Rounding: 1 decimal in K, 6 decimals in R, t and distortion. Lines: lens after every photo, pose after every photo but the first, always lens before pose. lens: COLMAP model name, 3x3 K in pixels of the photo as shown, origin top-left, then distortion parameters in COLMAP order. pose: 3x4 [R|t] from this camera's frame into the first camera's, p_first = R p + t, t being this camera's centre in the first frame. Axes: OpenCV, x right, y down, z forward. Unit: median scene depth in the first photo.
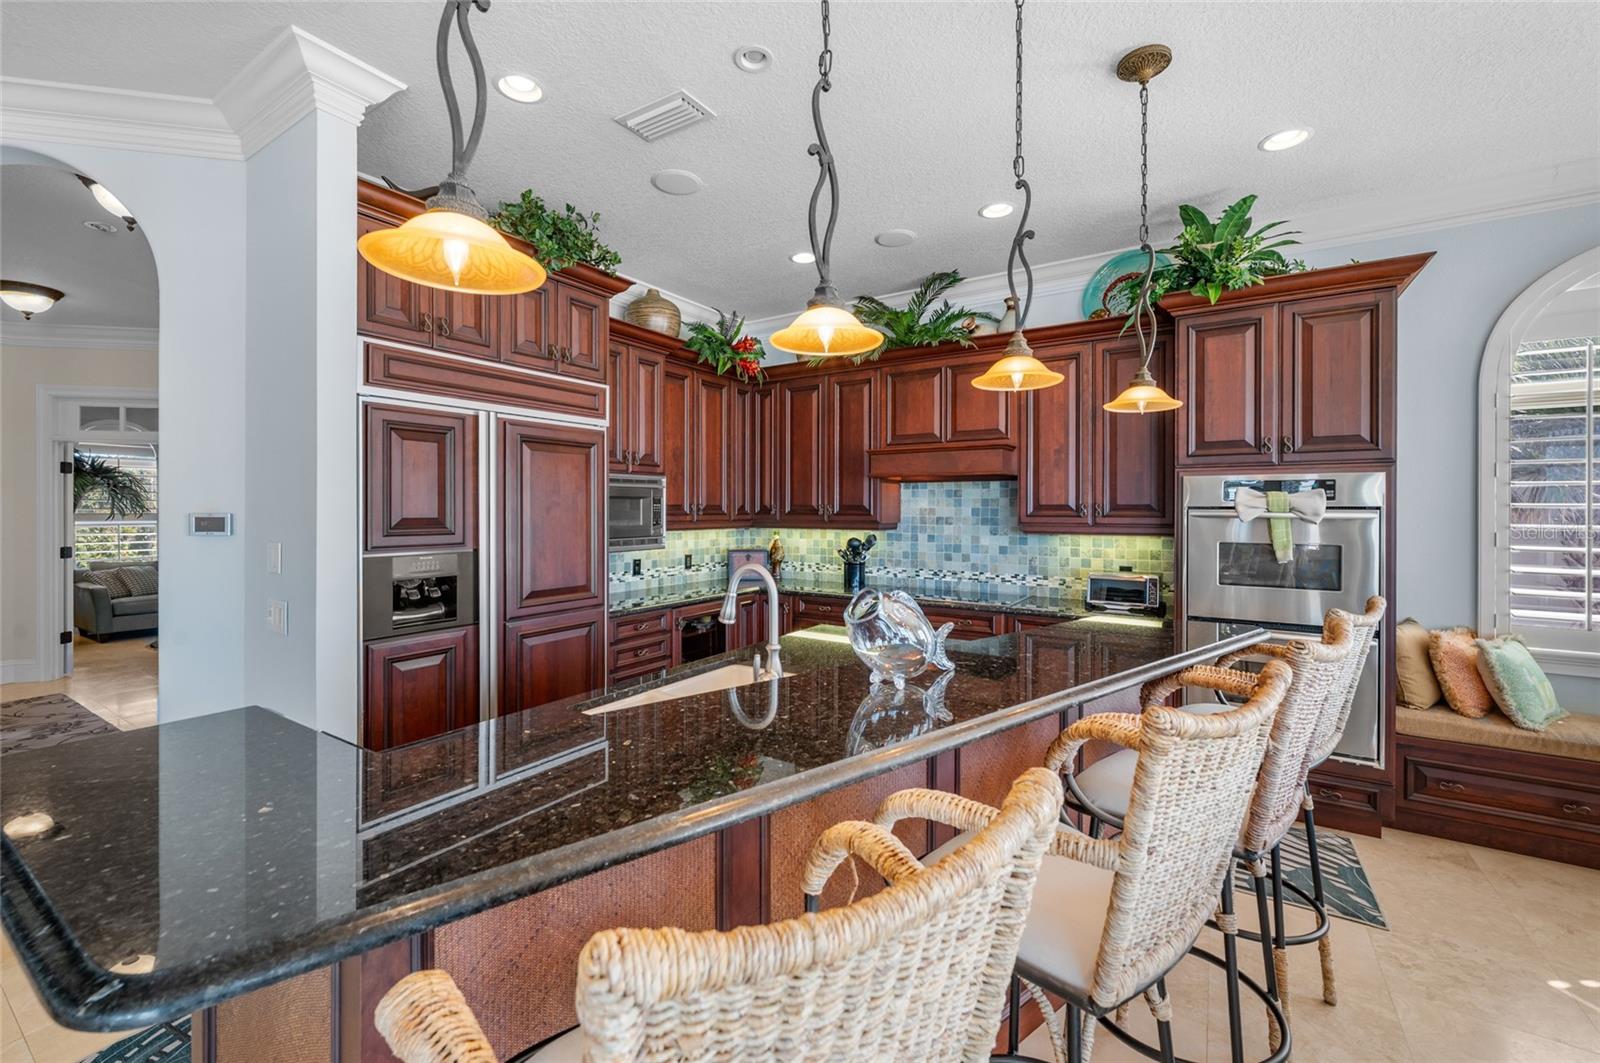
lens RADIAL K [[655.2, 0, 791.8], [0, 655.2, 504.8], [0, 0, 1]] dist [-0.000877, 0.000280]
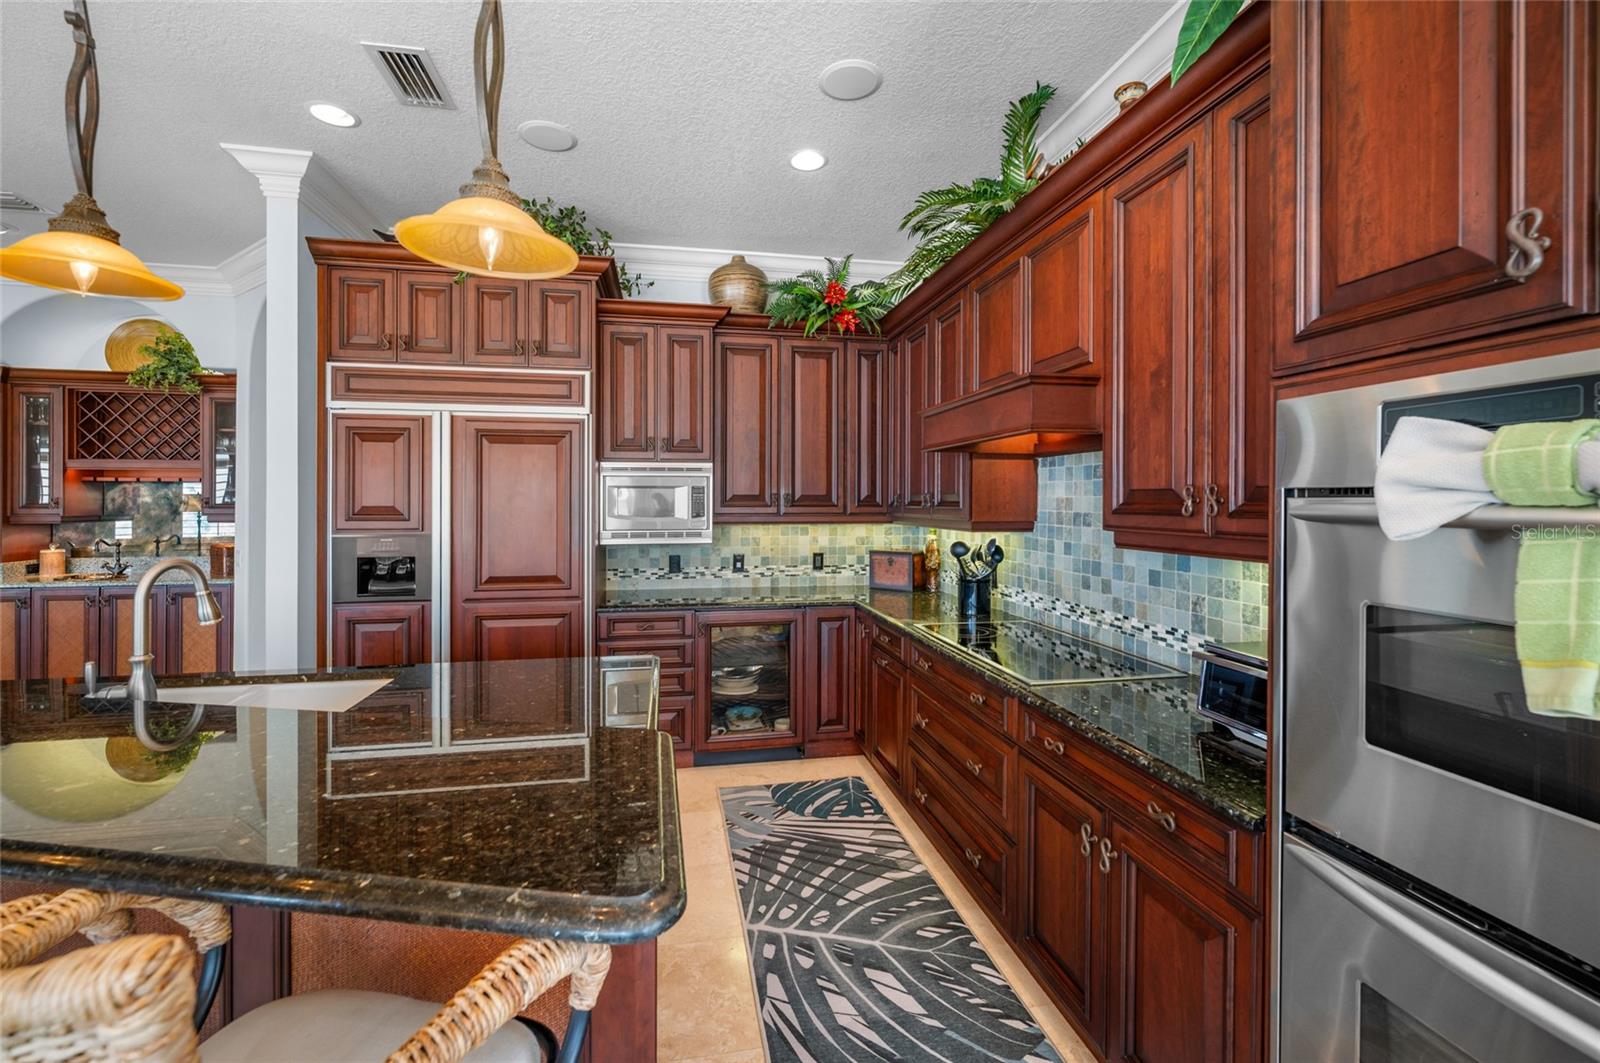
lens RADIAL K [[657.1, 0, 796.9], [0, 657.1, 500.8], [0, 0, 1]] dist [0.001390, 0.000317]
pose [[0.695878, 0.000260, -0.718160, 0.527207], [0.003182, 0.999989, 0.003446, 0.005442], [0.718153, -0.004683, 0.695870, 0.457686]]
